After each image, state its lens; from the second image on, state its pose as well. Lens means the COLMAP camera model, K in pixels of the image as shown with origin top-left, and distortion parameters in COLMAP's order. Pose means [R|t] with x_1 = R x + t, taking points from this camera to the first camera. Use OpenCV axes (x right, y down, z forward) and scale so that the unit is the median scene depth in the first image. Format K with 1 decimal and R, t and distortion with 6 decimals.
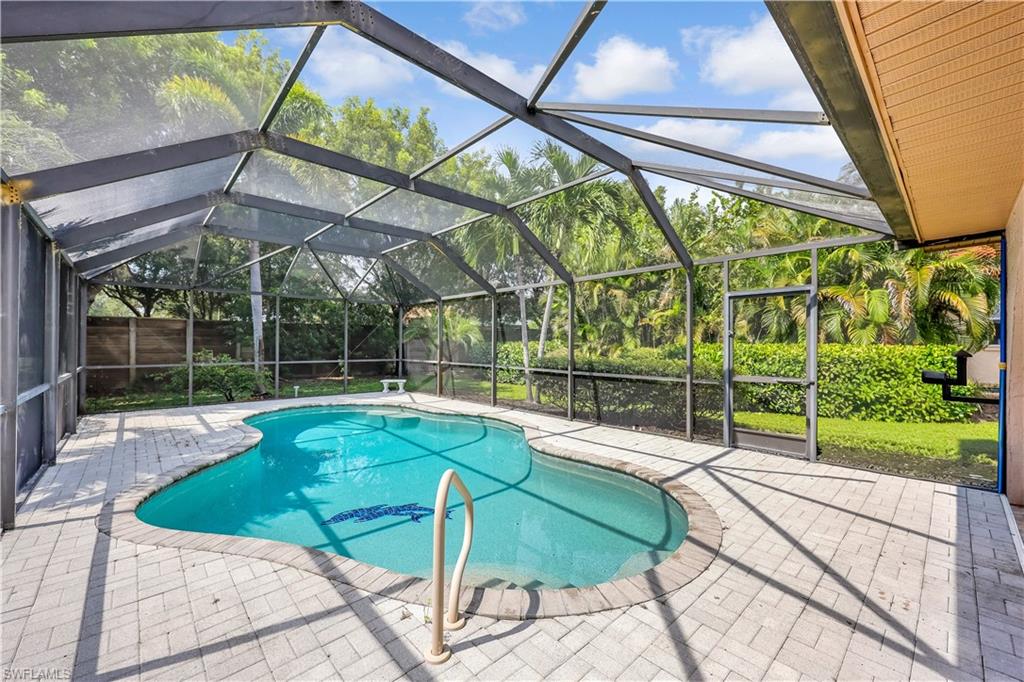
lens RADIAL K [[411.8, 0, 510.7], [0, 411.8, 346.7], [0, 0, 1]] dist [-0.004524, -0.000020]
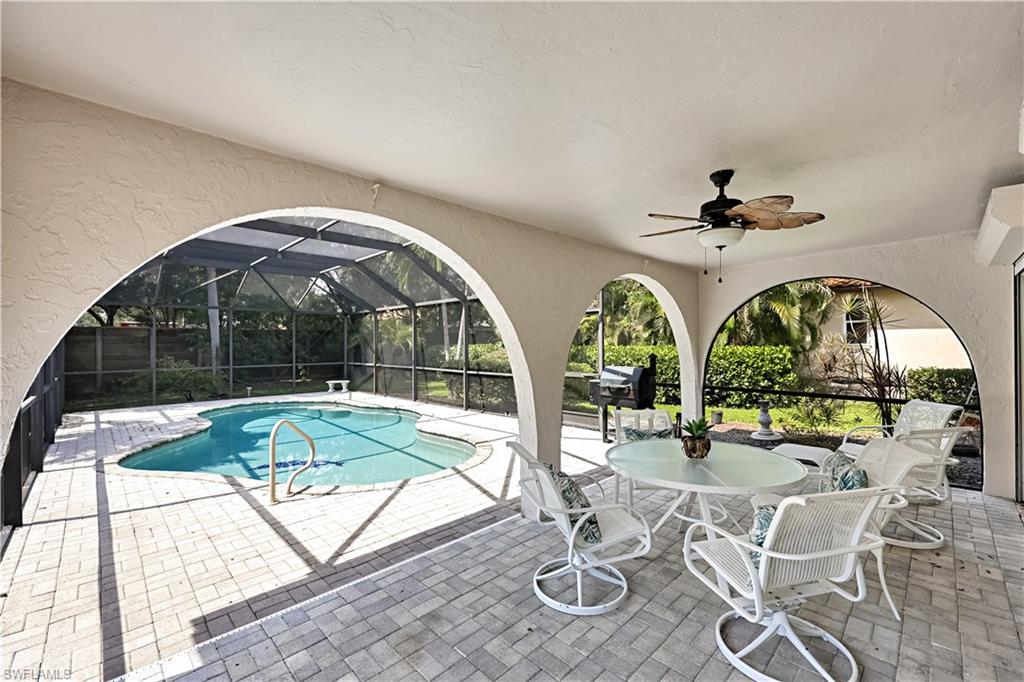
lens RADIAL K [[432.6, 0, 508.6], [0, 432.6, 342.5], [0, 0, 1]] dist [0.000489, 0.000873]
pose [[0.999655, -0.011980, 0.023374, 0.220809], [0.012204, 0.999881, -0.009467, -0.010862], [-0.023258, 0.009749, 0.999682, -0.281921]]
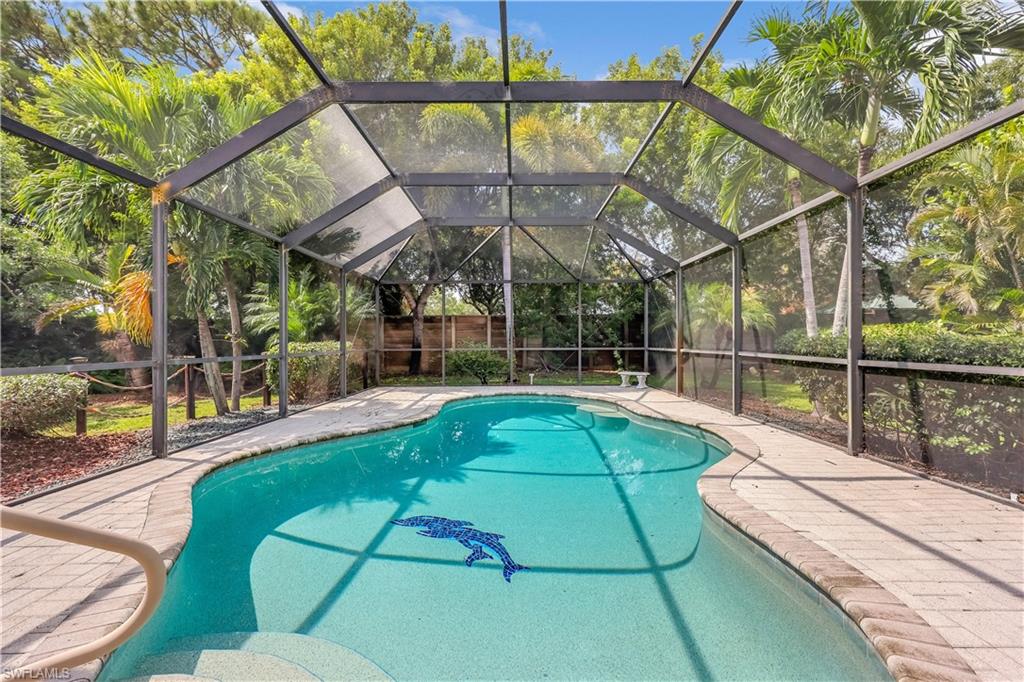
lens RADIAL K [[432.6, 0, 513.8], [0, 432.6, 342.2], [0, 0, 1]] dist [0.000489, 0.000873]
pose [[0.733597, -0.007186, -0.679547, 0.180898], [0.002755, 0.999967, -0.007600, 0.036325], [0.679580, 0.003703, 0.733592, 0.277167]]
